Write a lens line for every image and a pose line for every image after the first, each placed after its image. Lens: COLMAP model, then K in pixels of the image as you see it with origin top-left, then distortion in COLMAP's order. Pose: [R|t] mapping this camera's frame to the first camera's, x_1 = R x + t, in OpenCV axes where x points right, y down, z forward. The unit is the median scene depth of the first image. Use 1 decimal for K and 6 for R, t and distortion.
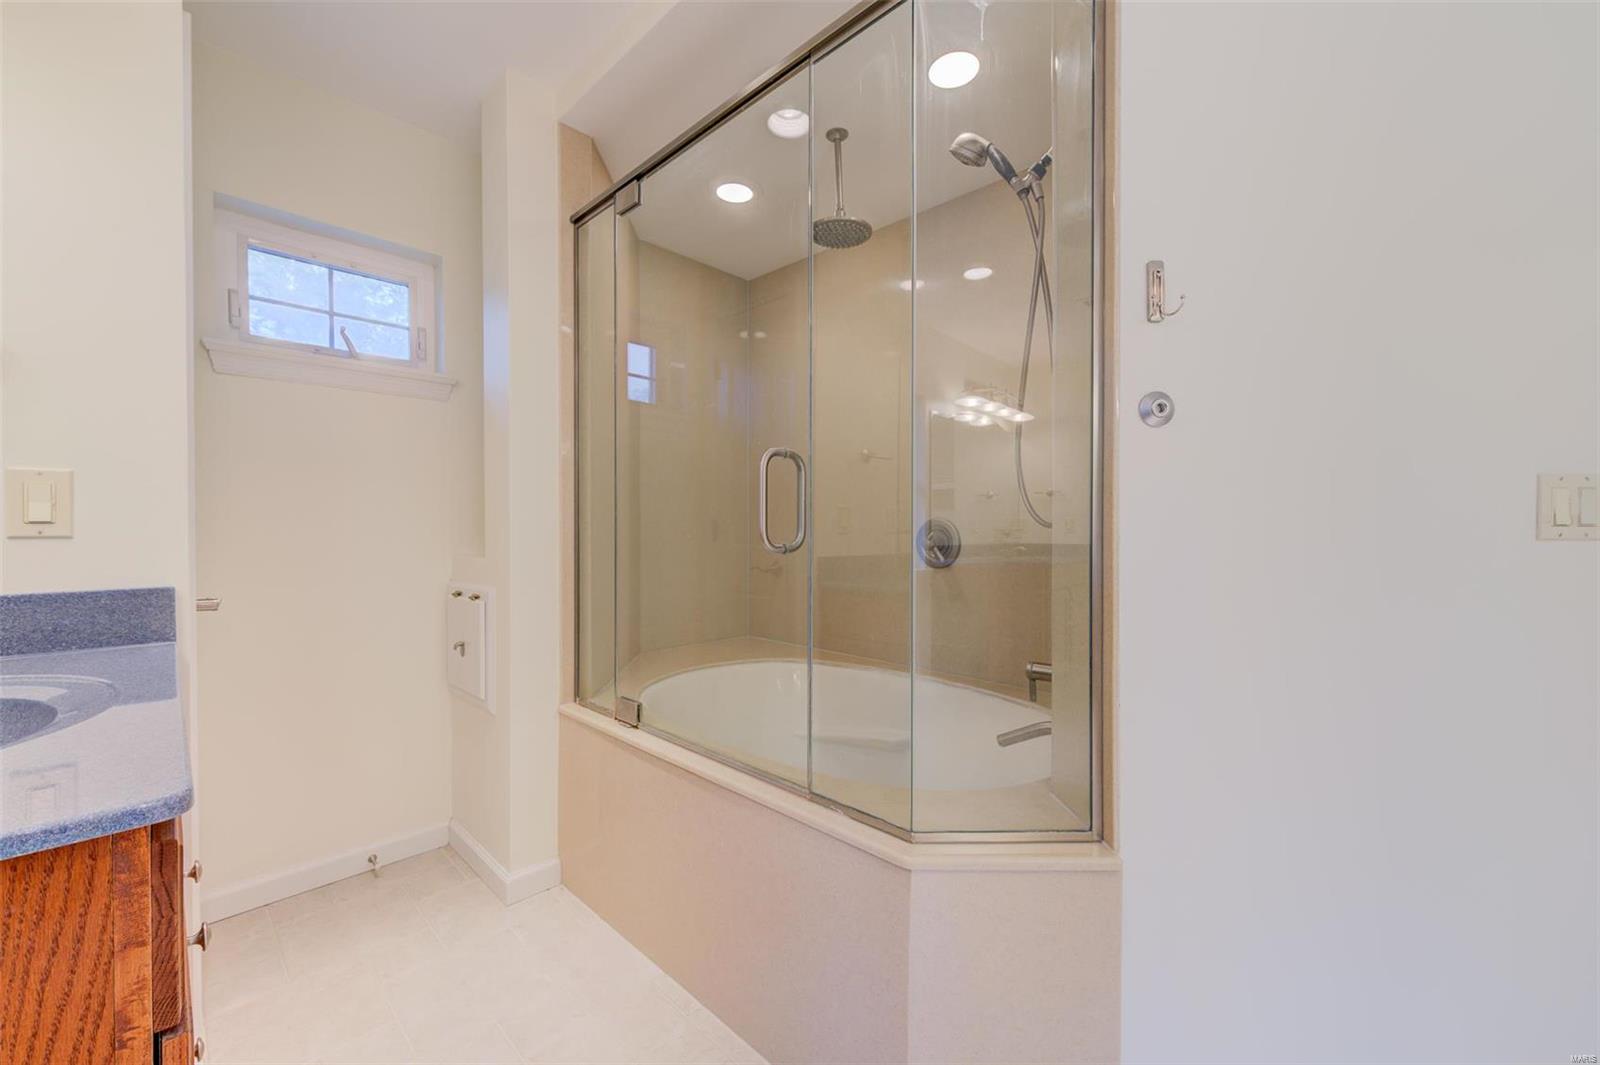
lens RADIAL K [[629.8, 0, 790.9], [0, 629.8, 525.6], [0, 0, 1]] dist [0.001867, 0.000007]
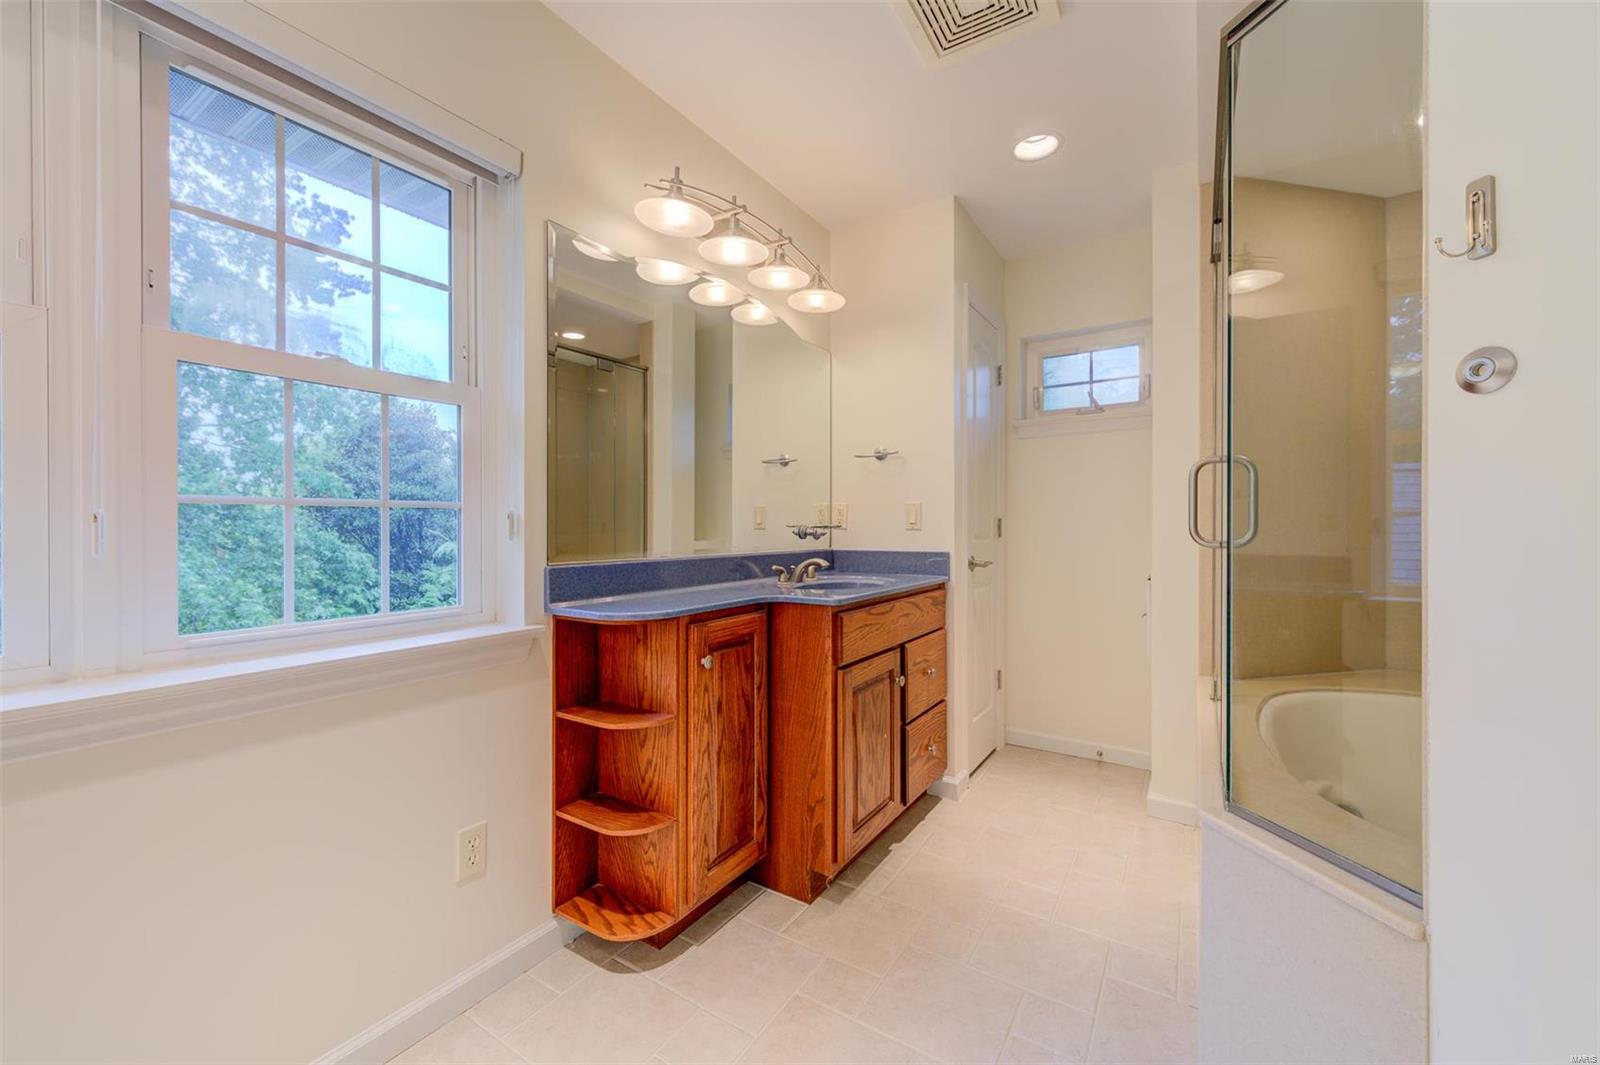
lens RADIAL K [[629.8, 0, 790.9], [0, 629.8, 525.6], [0, 0, 1]] dist [0.001867, 0.000007]
pose [[0.202636, -0.000745, -0.979254, 0.918483], [0.000942, 0.999999, -0.000566, 0.002428], [0.979254, -0.000808, 0.202636, 0.008258]]
